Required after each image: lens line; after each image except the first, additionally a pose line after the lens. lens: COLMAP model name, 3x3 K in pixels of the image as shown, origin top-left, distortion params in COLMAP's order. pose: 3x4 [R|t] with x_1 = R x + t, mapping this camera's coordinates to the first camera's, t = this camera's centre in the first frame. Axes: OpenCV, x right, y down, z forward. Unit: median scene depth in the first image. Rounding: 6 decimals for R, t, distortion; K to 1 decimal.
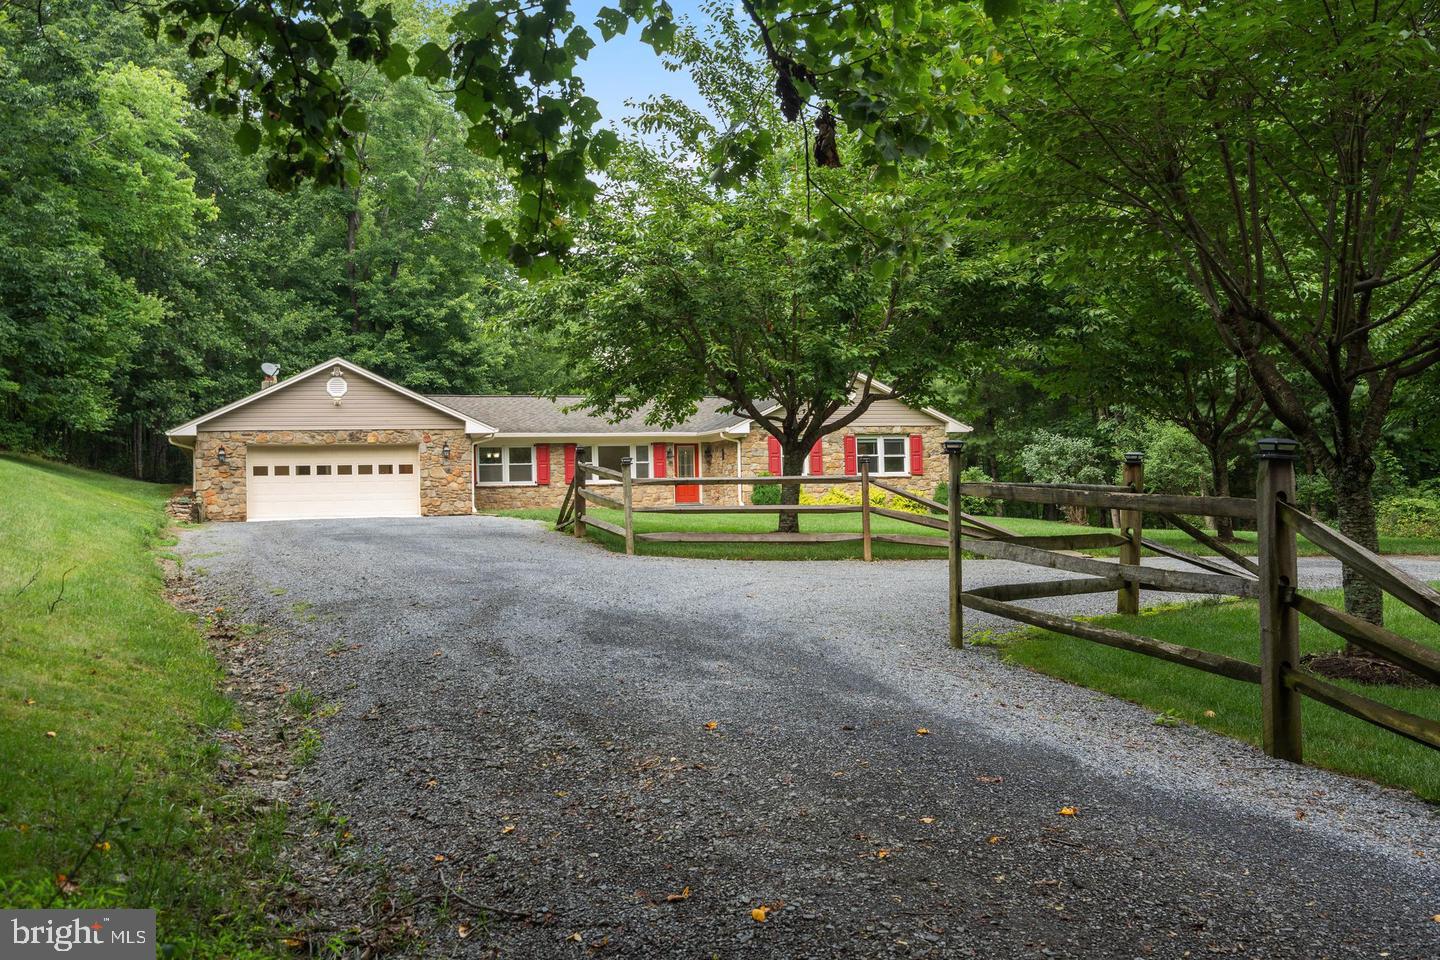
lens RADIAL K [[1439.2, 0, 720.0], [0, 1439.2, 480.0], [0, 0, 1]] dist [0.000279, -0.015803]
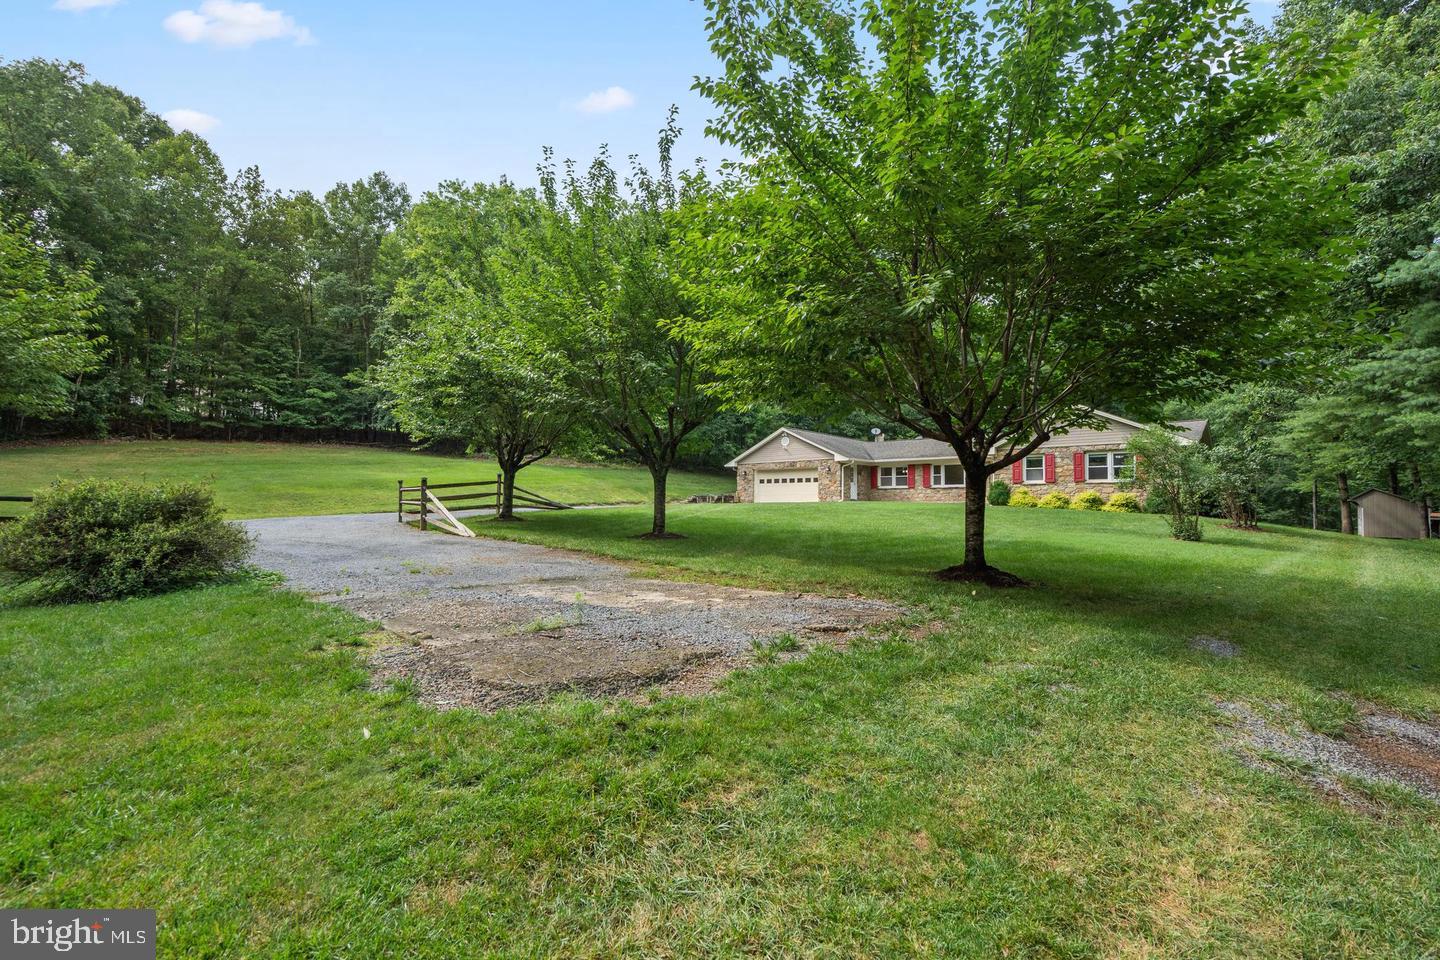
lens RADIAL K [[648.9, 0, 716.8], [0, 648.9, 484.3], [0, 0, 1]] dist [-0.005643, 0.002526]
pose [[0.499755, -0.001965, -0.866164, 0.460008], [0.003329, 0.999994, -0.000348, -0.001489], [0.866160, -0.002710, 0.499759, 0.397378]]
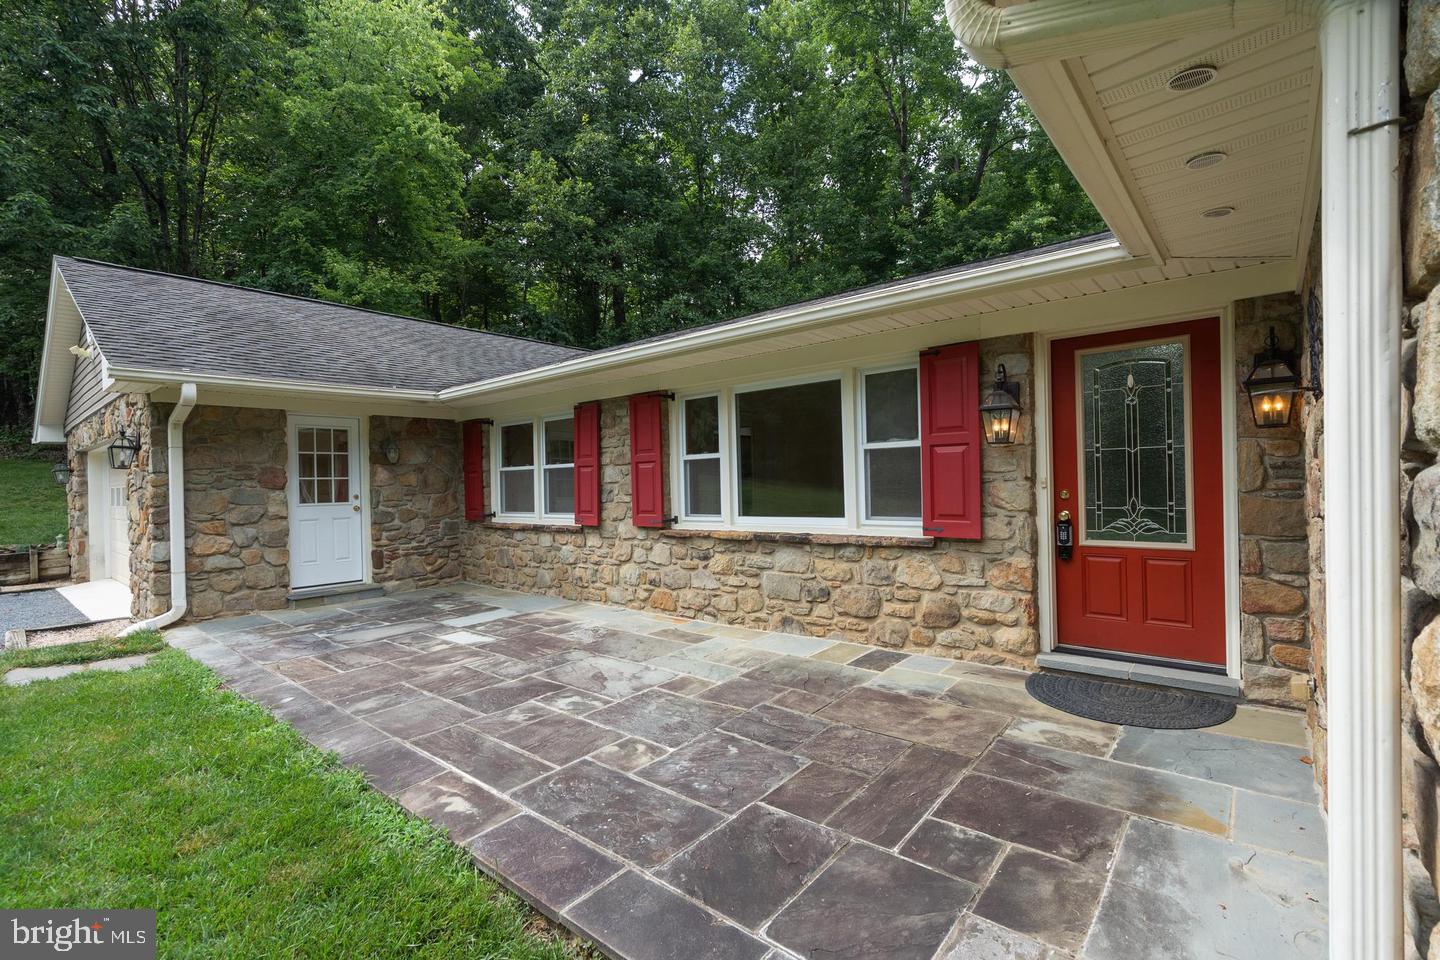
lens RADIAL K [[648.9, 0, 716.8], [0, 648.9, 484.3], [0, 0, 1]] dist [-0.005643, 0.002526]
pose [[0.526190, 0.012765, -0.850271, 0.020455], [0.032880, 0.998834, 0.035343, -0.011231], [0.849731, -0.046554, 0.525157, 0.962995]]
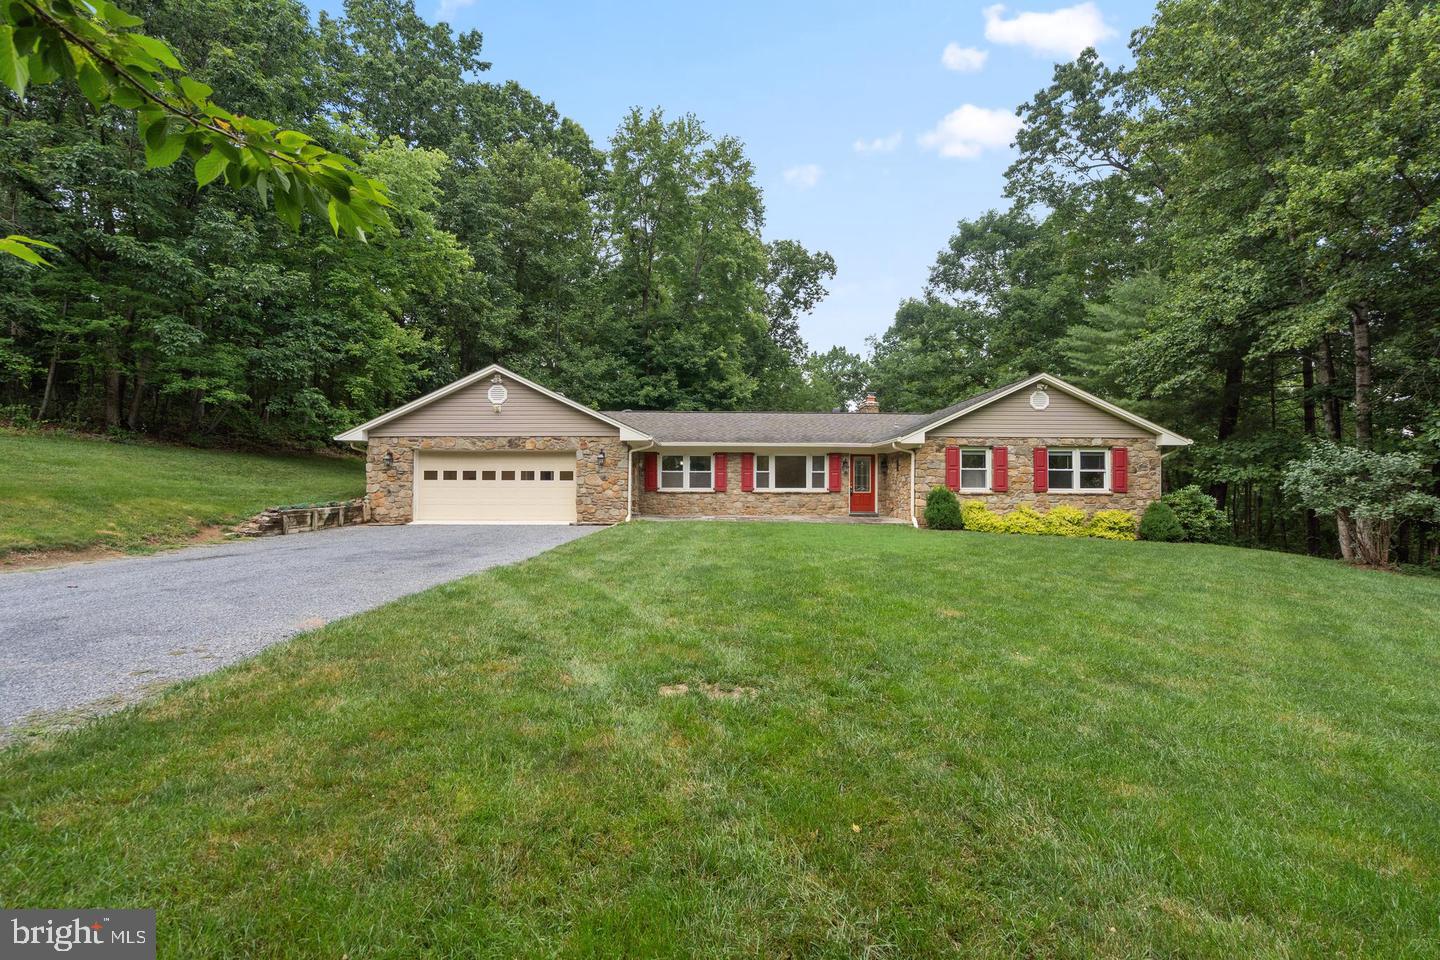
lens RADIAL K [[648.9, 0, 716.8], [0, 648.9, 484.3], [0, 0, 1]] dist [-0.005643, 0.002526]
pose [[0.951785, 0.025290, -0.305721, 0.021184], [-0.019861, 0.999585, 0.020857, -0.012261], [0.306121, -0.013780, 0.951893, 0.553525]]
